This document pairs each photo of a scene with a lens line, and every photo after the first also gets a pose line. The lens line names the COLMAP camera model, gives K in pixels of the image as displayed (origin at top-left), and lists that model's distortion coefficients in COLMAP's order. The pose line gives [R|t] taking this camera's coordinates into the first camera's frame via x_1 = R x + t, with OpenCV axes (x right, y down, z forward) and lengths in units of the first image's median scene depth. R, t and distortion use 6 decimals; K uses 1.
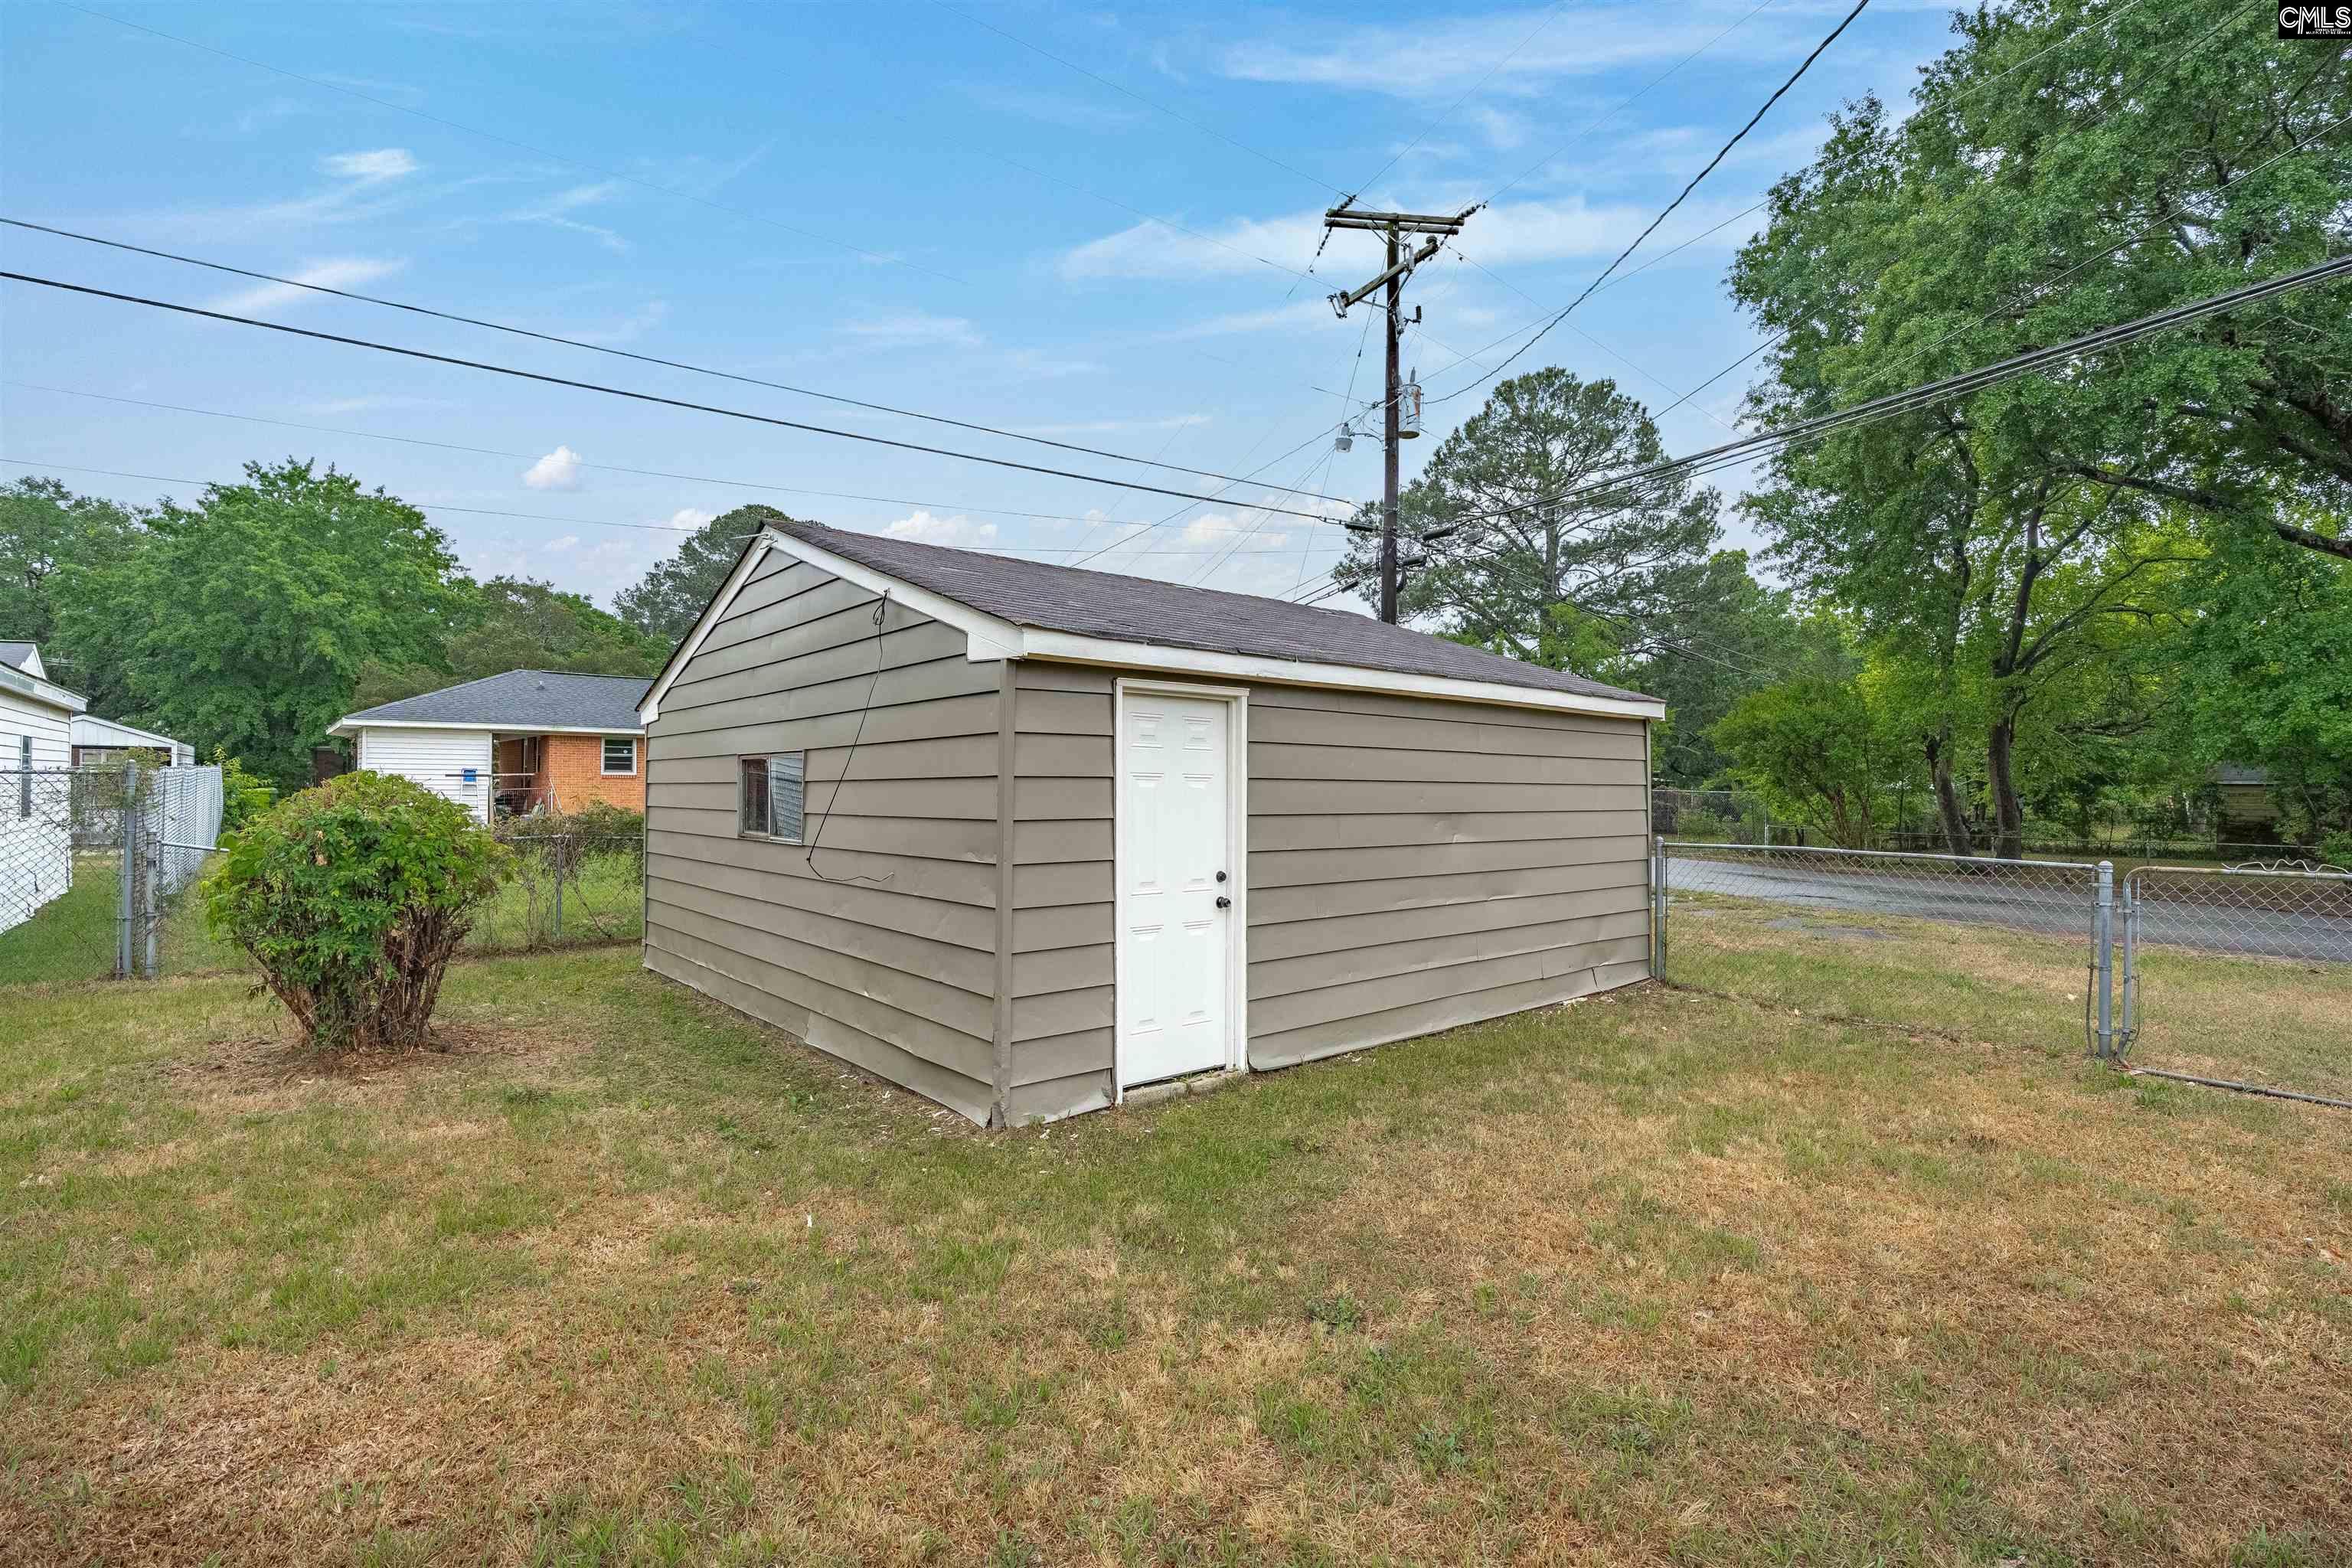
lens RADIAL K [[1086.6, 0, 1180.1], [0, 1086.6, 776.3], [0, 0, 1]] dist [-0.067144, 0.022106]
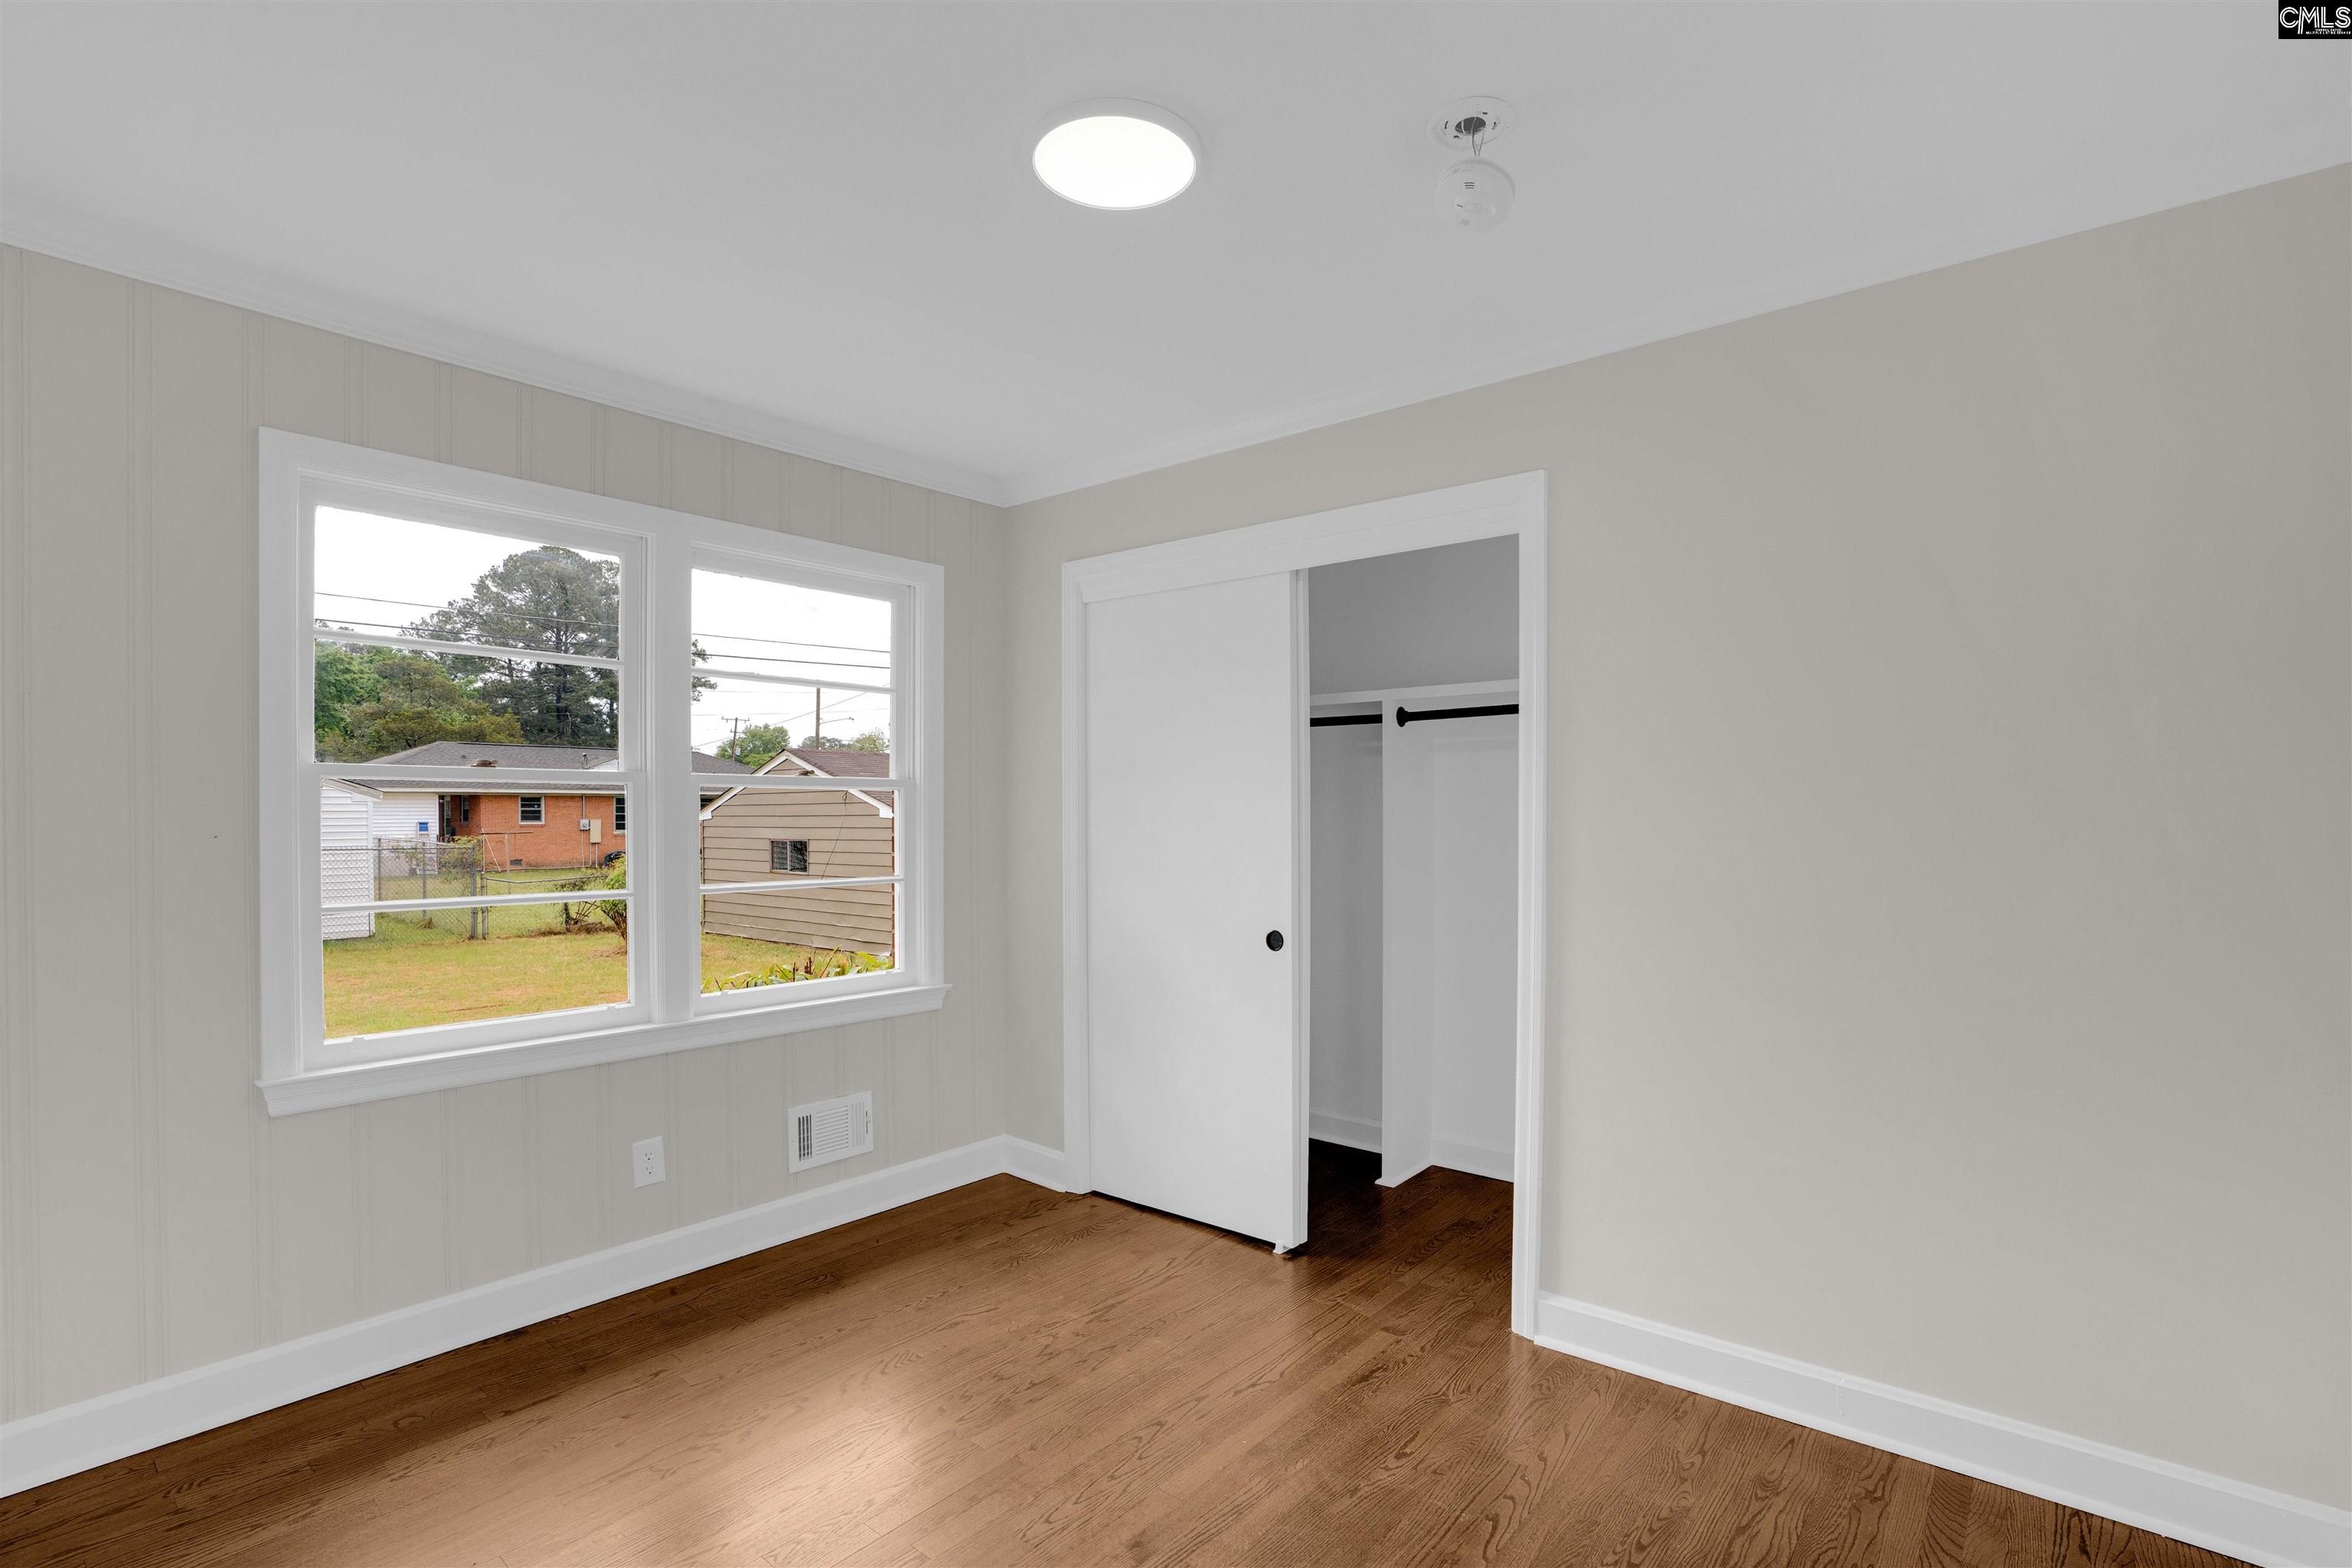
lens RADIAL K [[1086.6, 0, 1180.1], [0, 1086.6, 776.3], [0, 0, 1]] dist [-0.067144, 0.022106]
pose [[0.981617, 0.000389, 0.190859, 0.013906], [0.003729, 0.999768, -0.021220, -0.029503], [-0.190823, 0.021542, 0.981388, -0.448158]]
